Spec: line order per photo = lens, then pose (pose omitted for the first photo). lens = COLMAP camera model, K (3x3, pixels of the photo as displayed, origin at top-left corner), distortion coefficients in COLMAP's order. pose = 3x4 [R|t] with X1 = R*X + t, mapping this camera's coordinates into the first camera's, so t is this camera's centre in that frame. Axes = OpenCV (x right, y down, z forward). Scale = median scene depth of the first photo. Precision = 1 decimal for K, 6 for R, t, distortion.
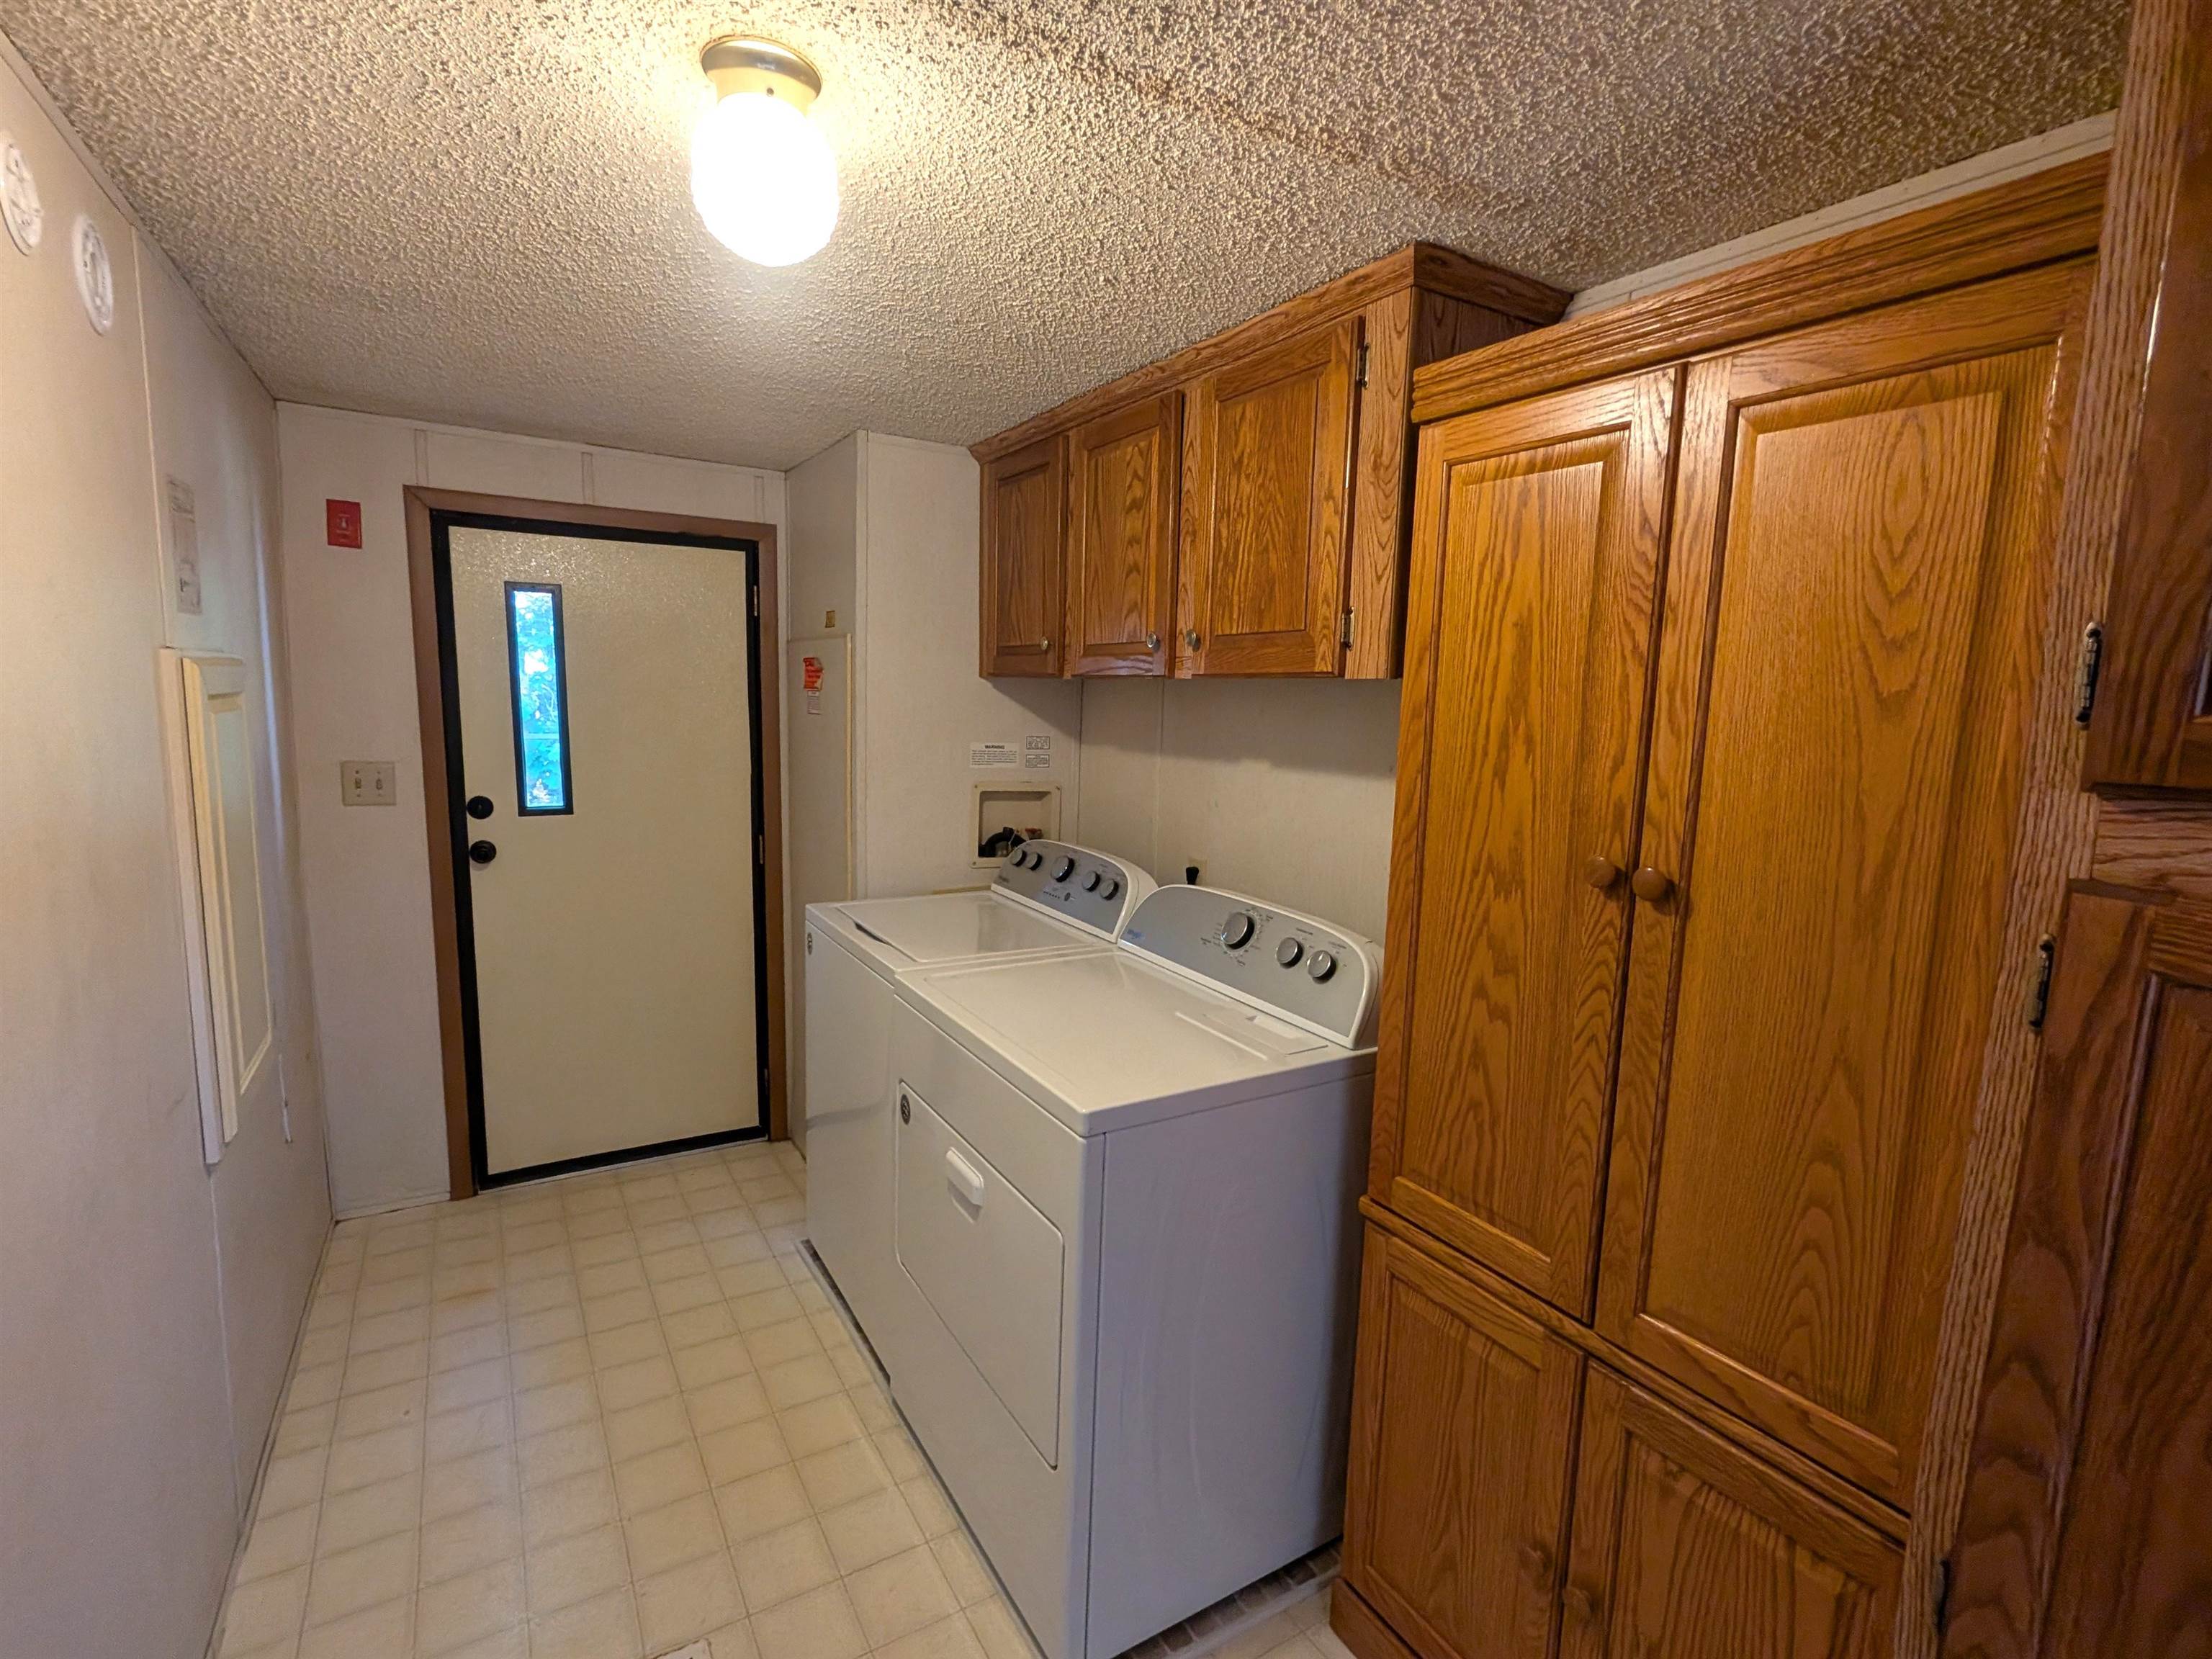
lens RADIAL K [[1041.2, 0, 1095.7], [0, 1041.2, 837.3], [0, 0, 1]] dist [-0.002640, -0.001334]
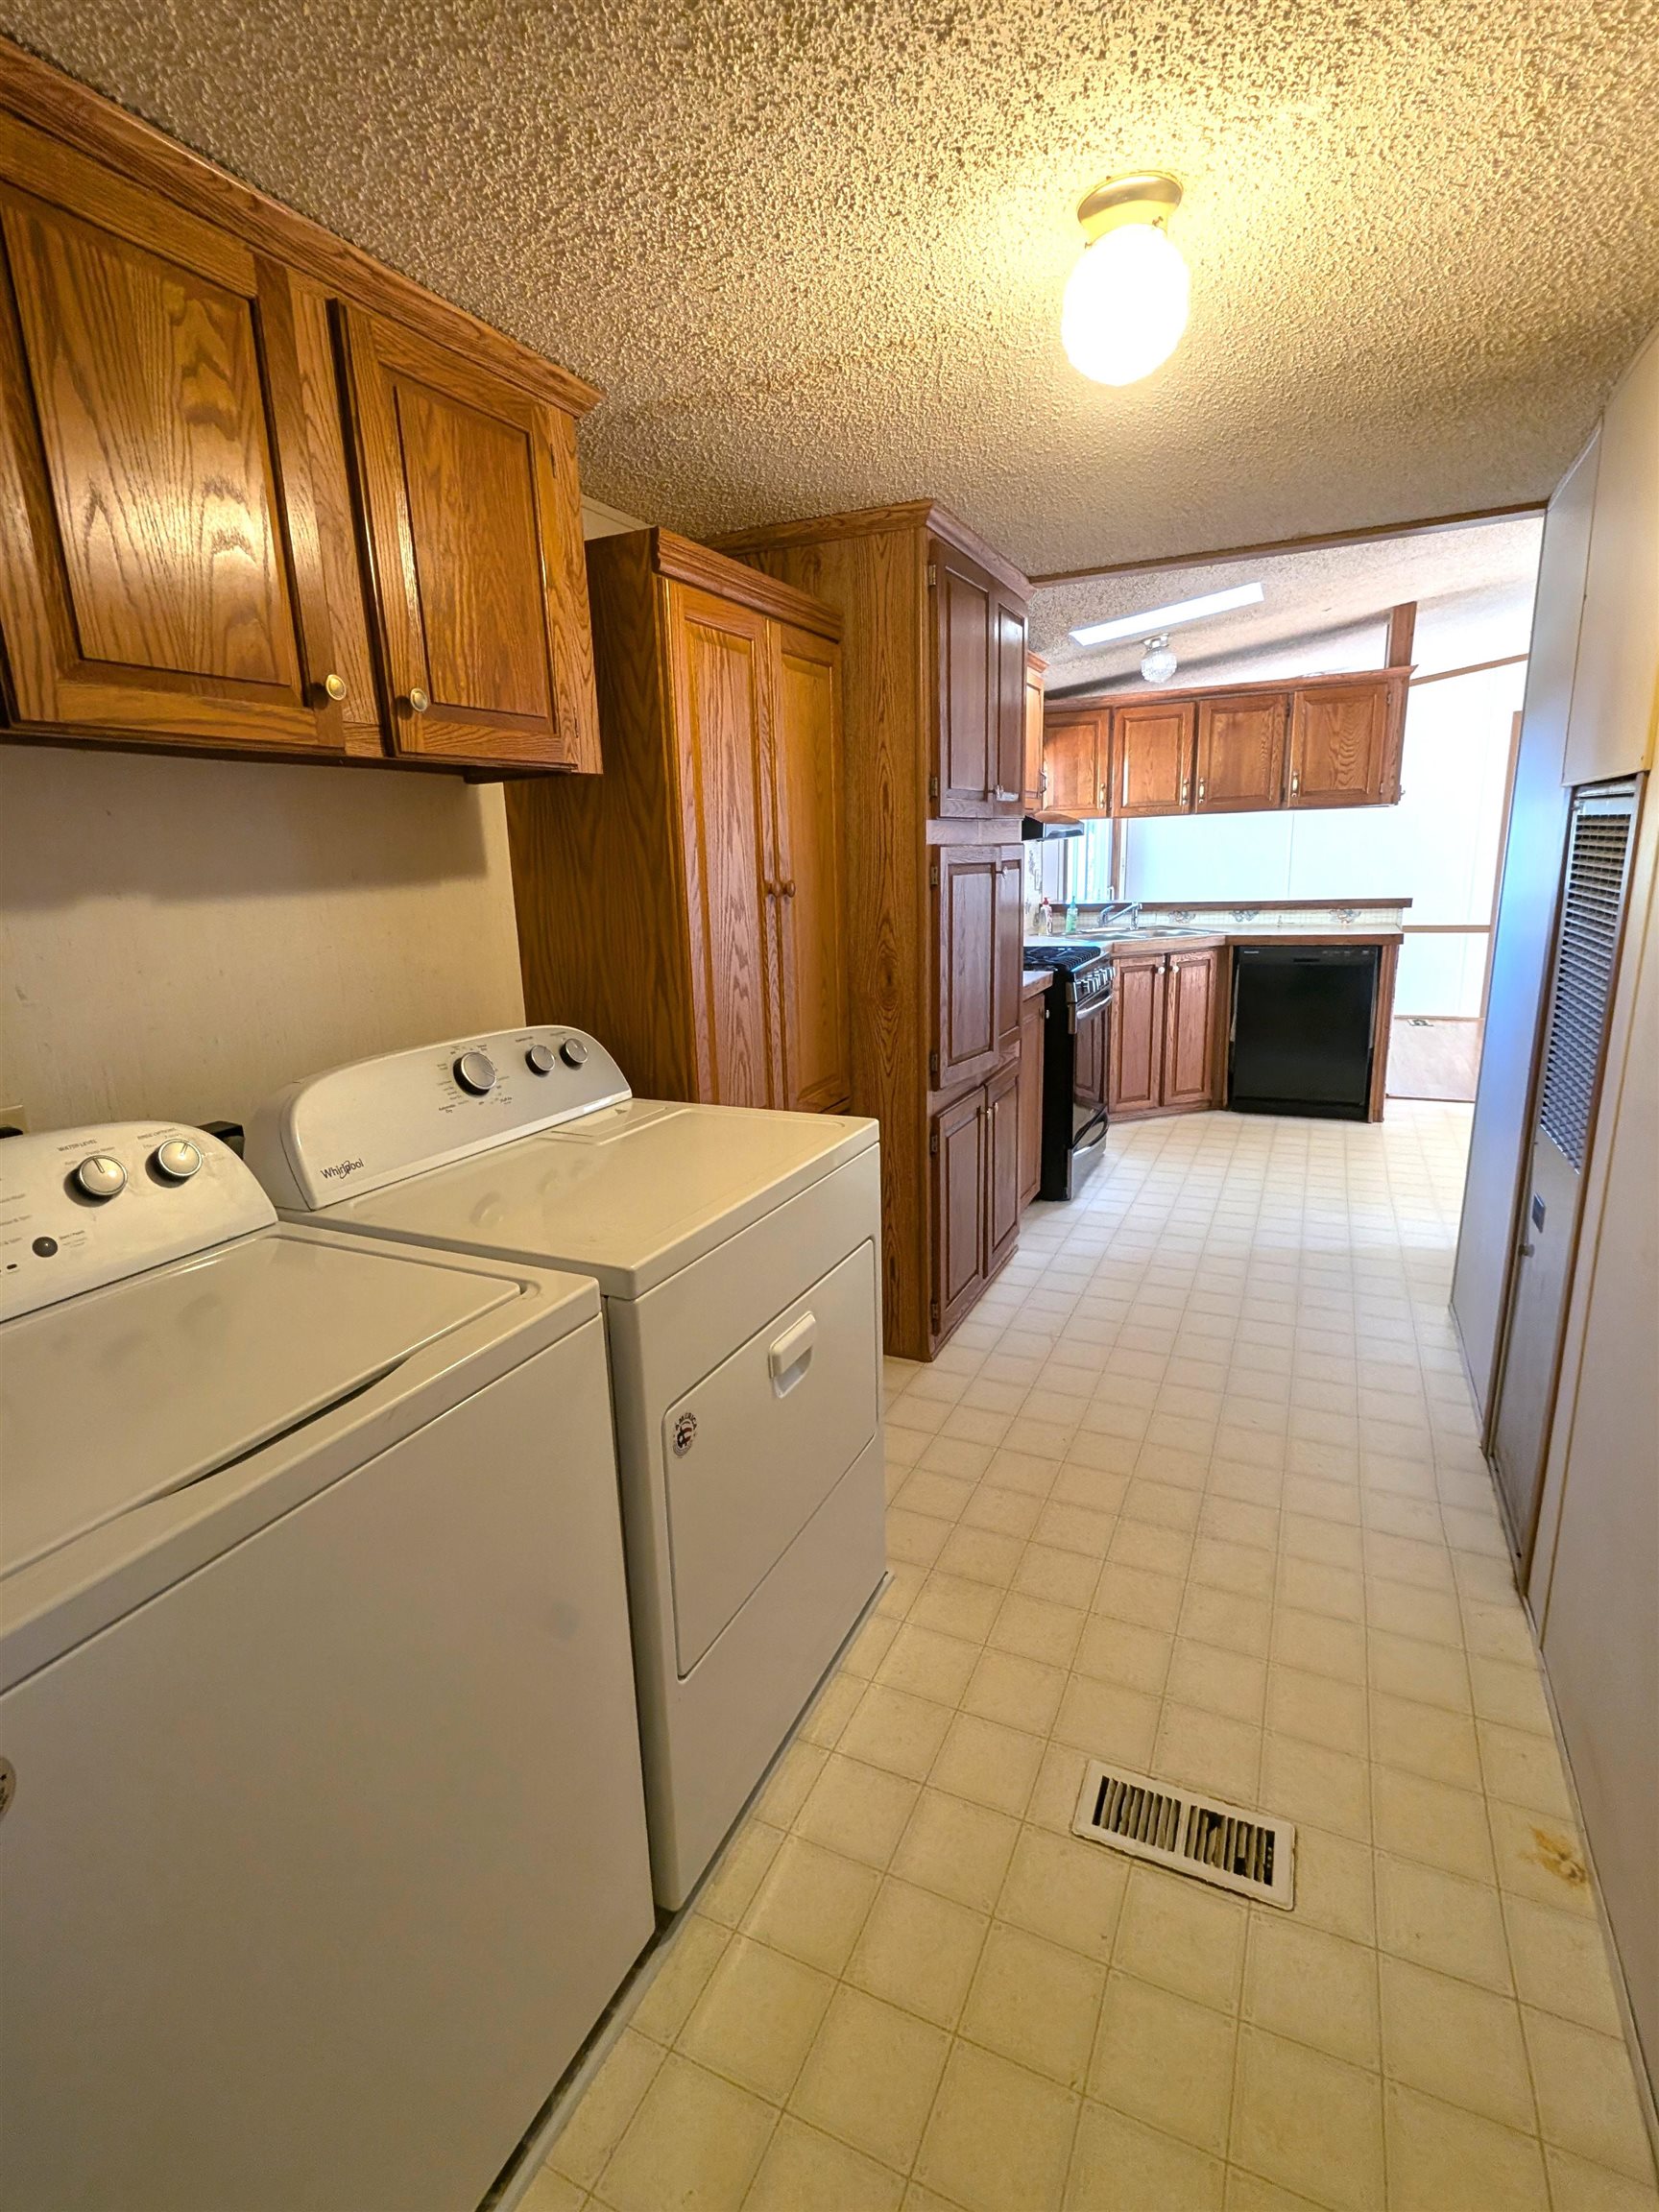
lens RADIAL K [[1035.2, 0, 829.5], [0, 1035.2, 1106.0], [0, 0, 1]] dist [0.000097, -0.000086]
pose [[-0.553119, -0.211020, 0.805934, -0.894539], [0.129114, 0.933988, 0.333160, -0.162457], [-0.823036, 0.288334, -0.489361, 1.497666]]
